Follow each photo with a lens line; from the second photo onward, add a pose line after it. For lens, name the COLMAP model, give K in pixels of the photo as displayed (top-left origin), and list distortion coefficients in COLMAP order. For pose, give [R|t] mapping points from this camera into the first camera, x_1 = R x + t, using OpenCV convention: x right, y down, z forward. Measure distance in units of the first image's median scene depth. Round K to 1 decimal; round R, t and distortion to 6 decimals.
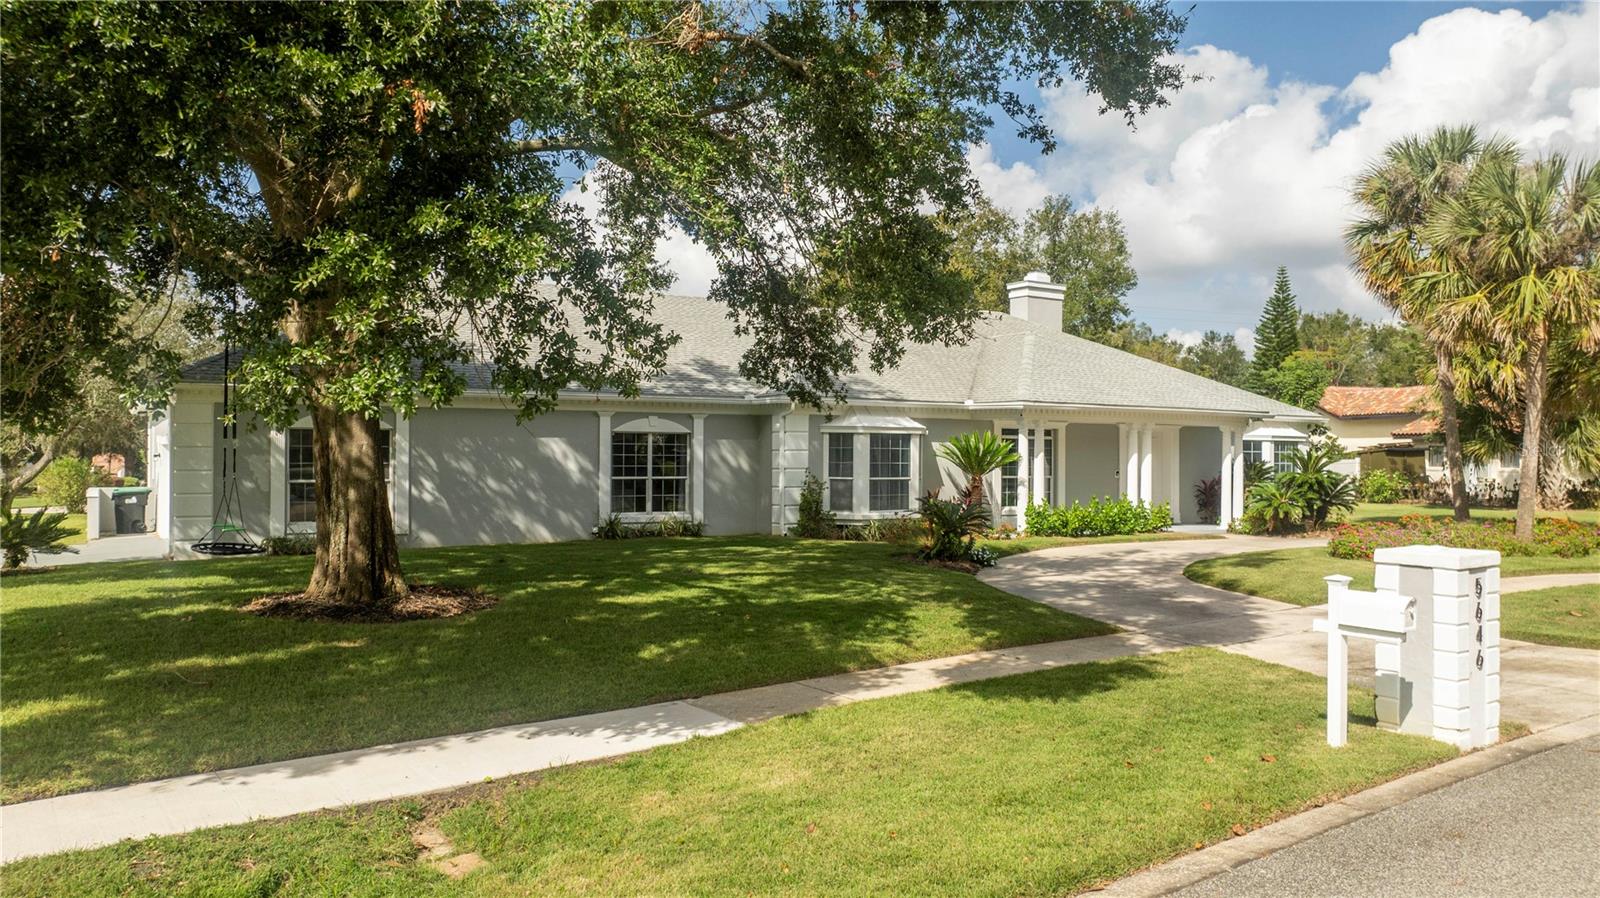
lens RADIAL K [[1128.6, 0, 800.0], [0, 1128.6, 449.0], [0, 0, 1]] dist [-0.022610, 0.005596]
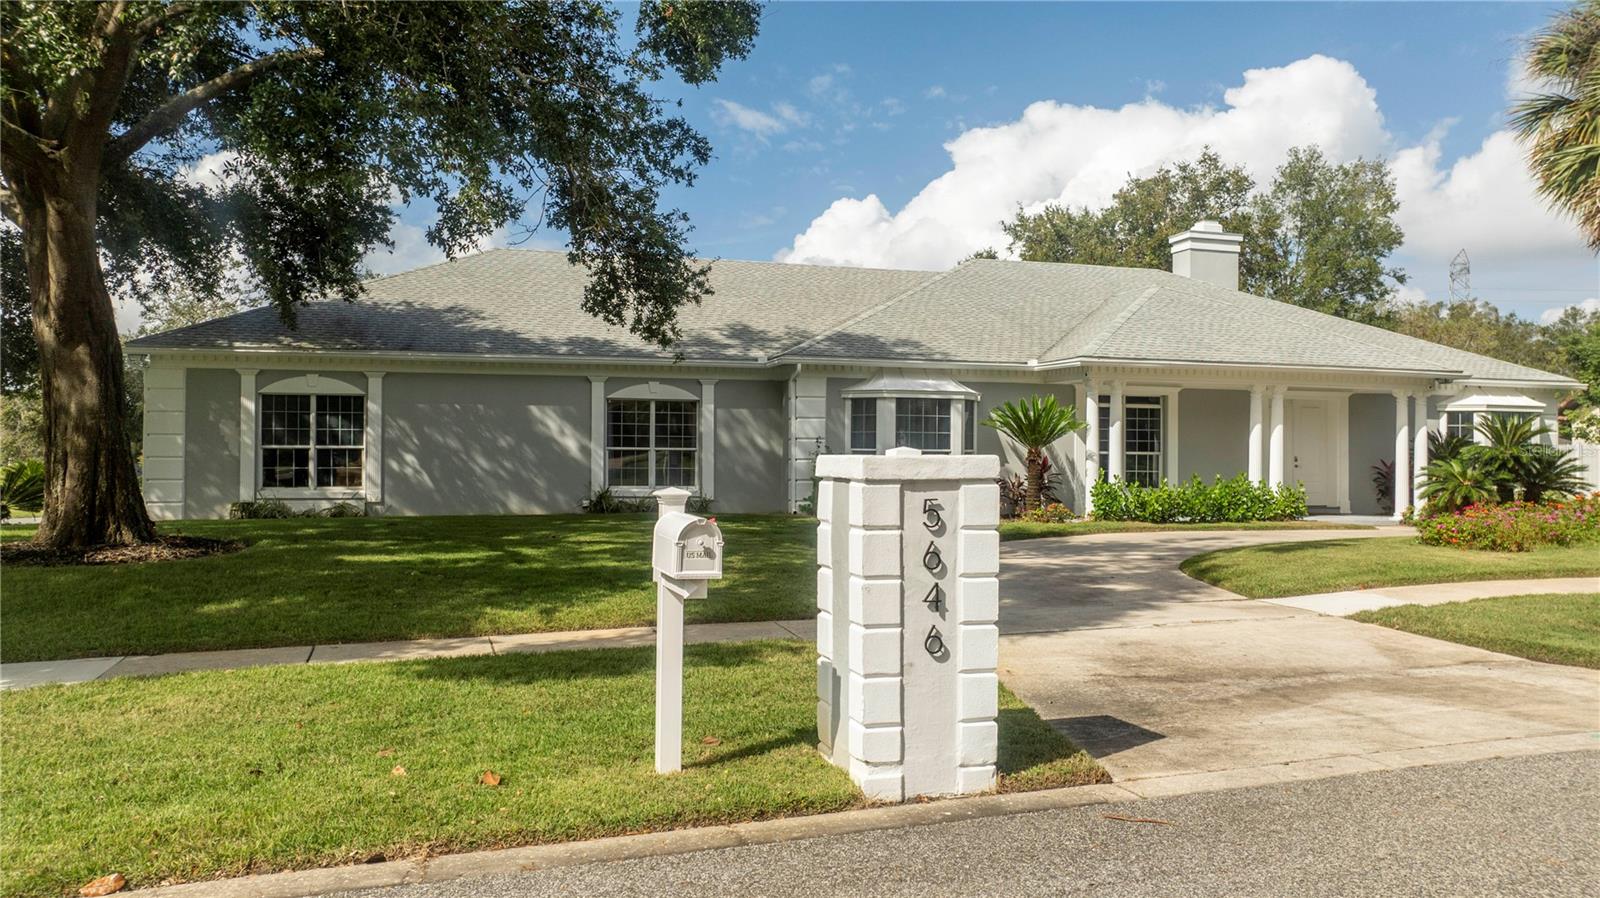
lens RADIAL K [[1130.2, 0, 800.0], [0, 1130.2, 449.0], [0, 0, 1]] dist [-0.023509, -0.001031]
pose [[0.957206, -0.003420, -0.289389, 0.360637], [0.001133, 0.999967, -0.008070, 0.047976], [0.289407, 0.007397, 0.957178, 0.219693]]
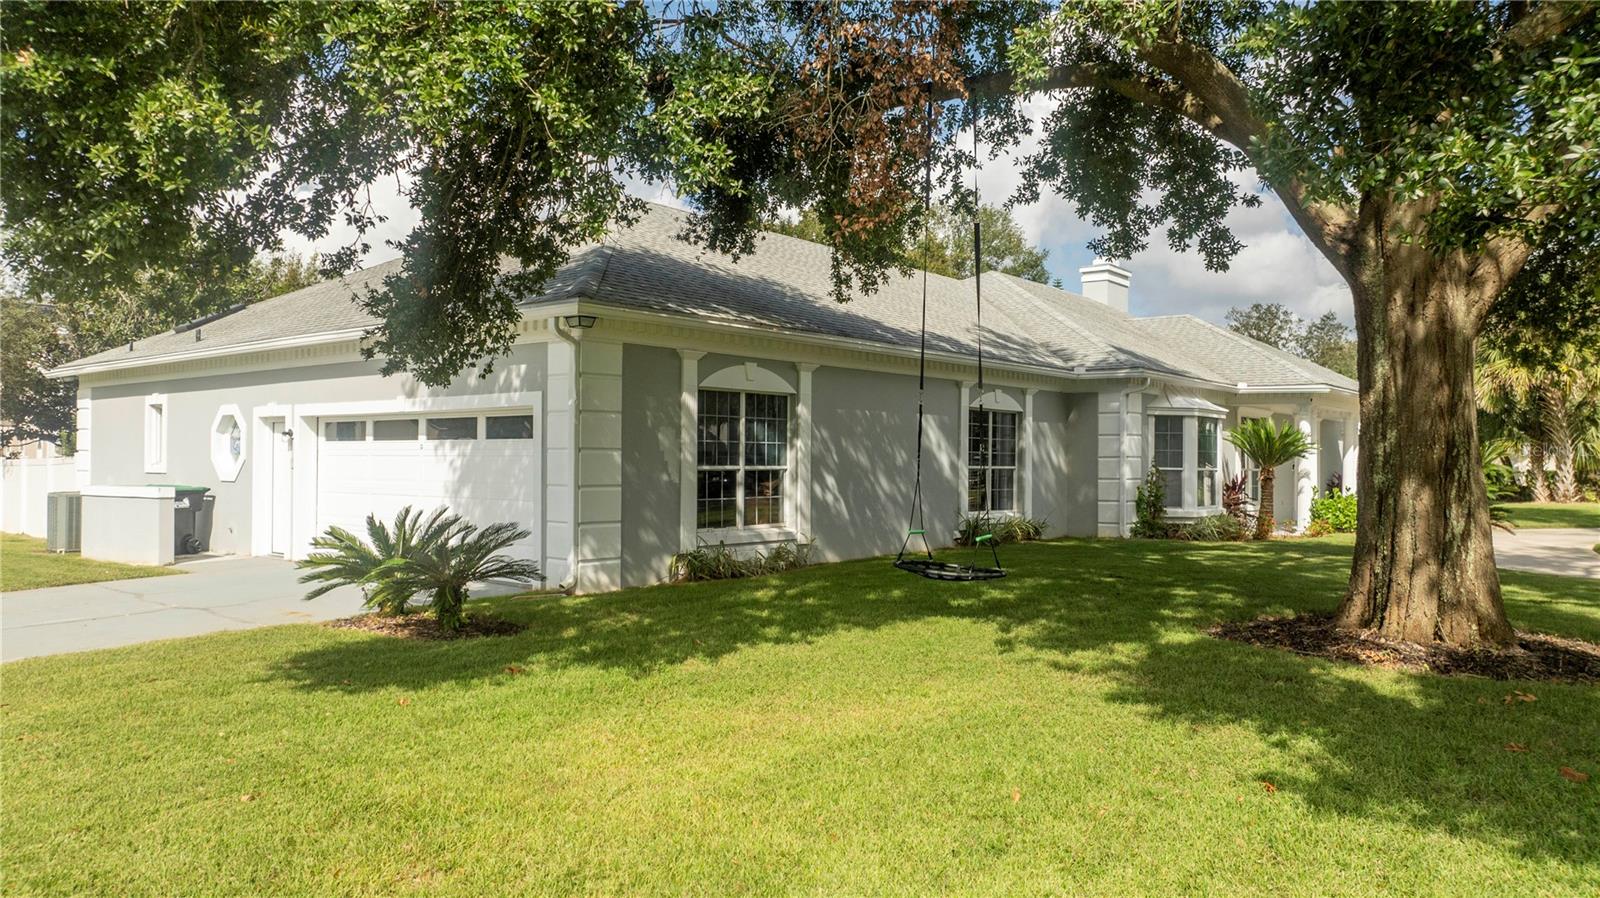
lens RADIAL K [[1133.5, 0, 800.0], [0, 1133.5, 449.0], [0, 0, 1]] dist [-0.001232, -0.079821]
pose [[0.946403, 0.006335, 0.322926, -0.746156], [-0.004417, 0.999968, -0.006672, 0.026536], [-0.322958, 0.004888, 0.946401, 0.421153]]
